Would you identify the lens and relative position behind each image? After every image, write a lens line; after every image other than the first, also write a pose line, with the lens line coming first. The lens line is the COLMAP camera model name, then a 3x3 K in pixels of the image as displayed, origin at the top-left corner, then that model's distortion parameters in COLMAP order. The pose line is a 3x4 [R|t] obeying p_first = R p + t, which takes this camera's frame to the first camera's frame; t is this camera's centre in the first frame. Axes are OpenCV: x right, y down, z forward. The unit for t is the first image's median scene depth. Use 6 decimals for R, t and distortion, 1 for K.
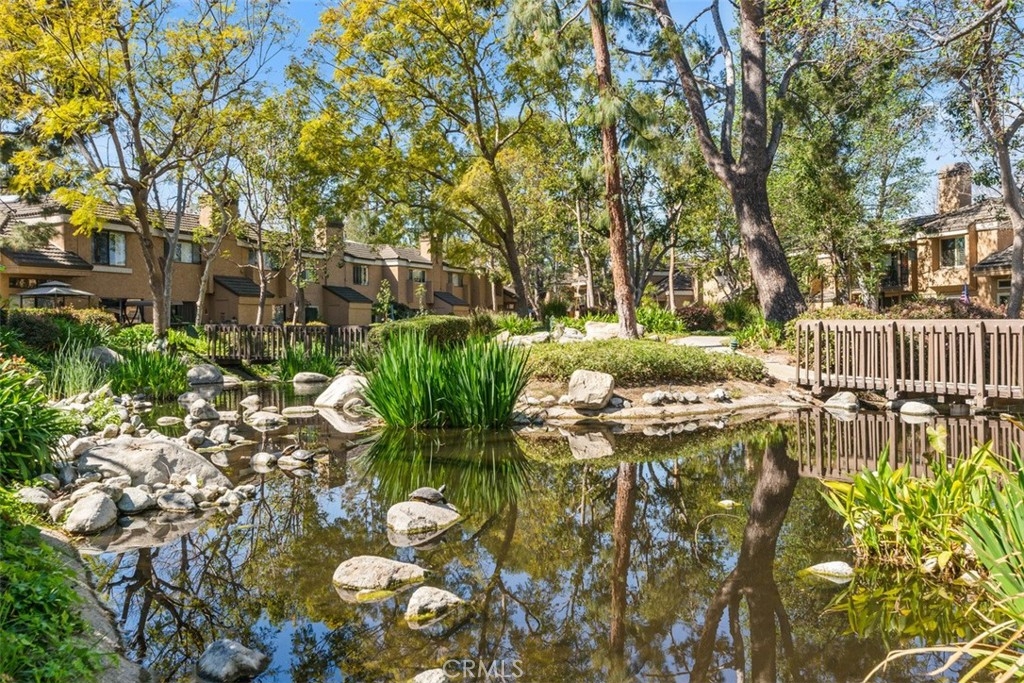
lens RADIAL K [[857.0, 0, 512.0], [0, 857.0, 341.5], [0, 0, 1]] dist [0.002861, 0.006192]
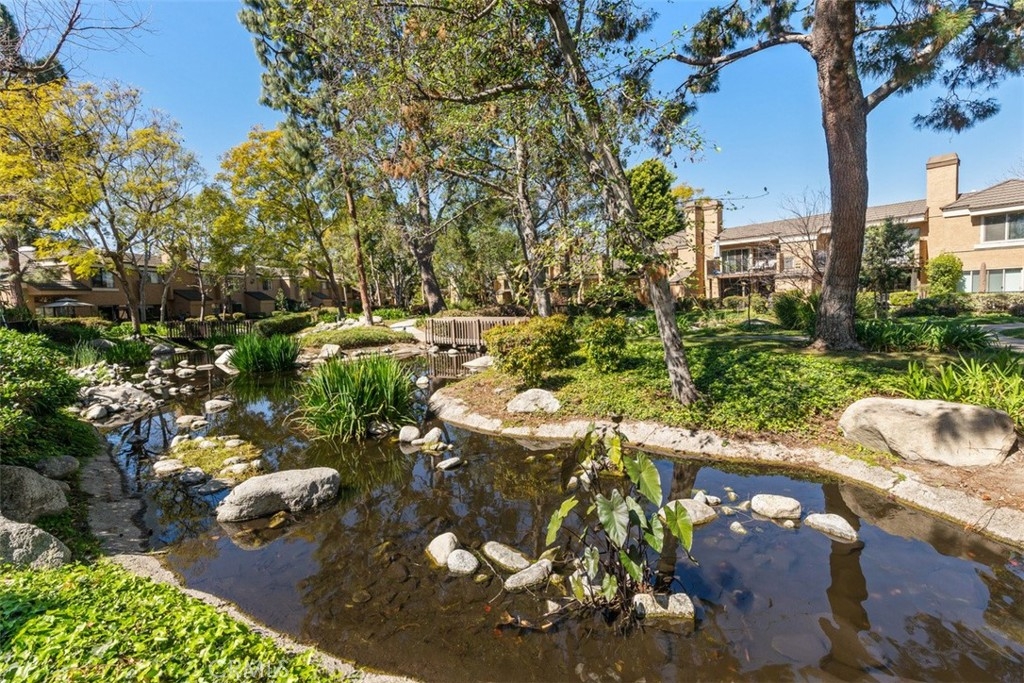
lens RADIAL K [[440.2, 0, 515.7], [0, 440.2, 335.9], [0, 0, 1]] dist [0.000185, -0.000063]
pose [[0.953158, -0.050917, 0.298155, 0.138787], [0.031835, 0.997142, 0.068515, -0.039444], [-0.300791, -0.055814, 0.952055, -0.268990]]
